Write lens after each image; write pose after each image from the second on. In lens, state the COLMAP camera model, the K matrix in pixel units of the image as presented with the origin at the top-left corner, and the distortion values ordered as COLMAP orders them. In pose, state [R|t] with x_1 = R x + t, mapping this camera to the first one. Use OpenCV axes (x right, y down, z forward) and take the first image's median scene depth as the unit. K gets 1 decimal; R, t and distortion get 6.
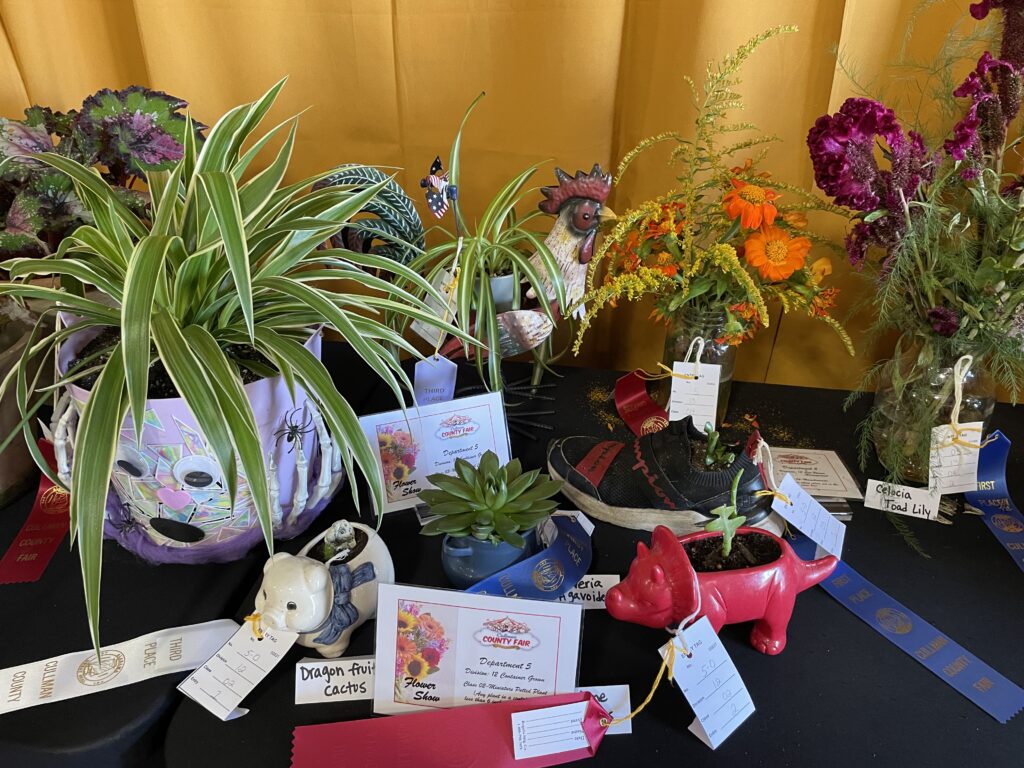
lens RADIAL K [[775.0, 0, 512.7], [0, 775.0, 386.1], [0, 0, 1]] dist [-0.017043, -0.023092]
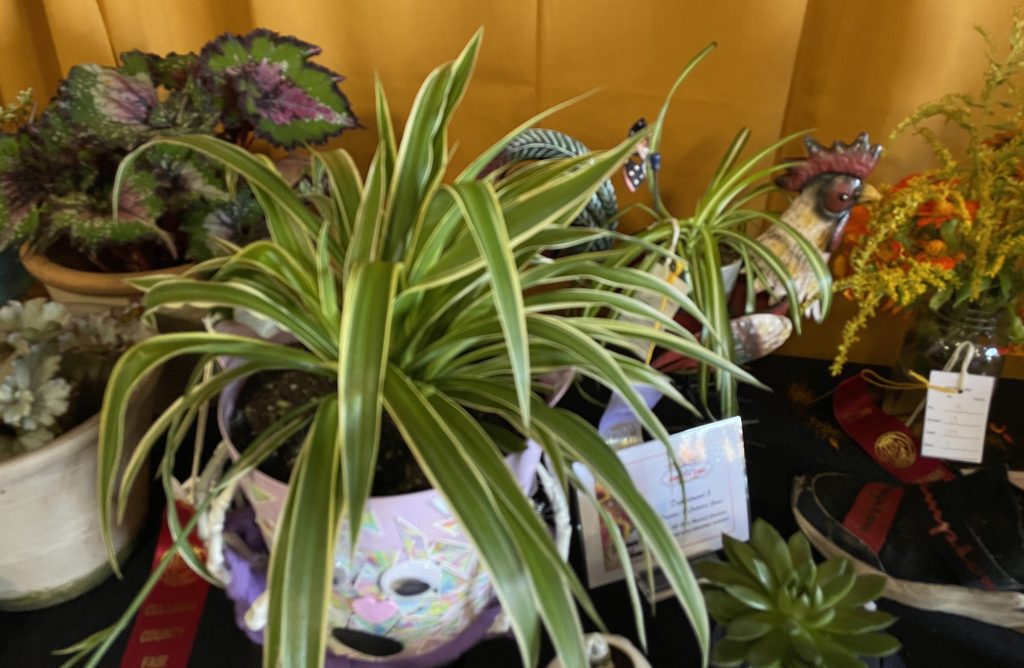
lens RADIAL K [[809.8, 0, 522.0], [0, 809.8, 273.5], [0, 0, 1]] dist [0.001216, -0.009761]
pose [[0.999592, 0.002118, -0.028490, -0.200968], [-0.003269, 0.999178, -0.040406, -0.102764], [0.028381, 0.040483, 0.998777, 0.163763]]
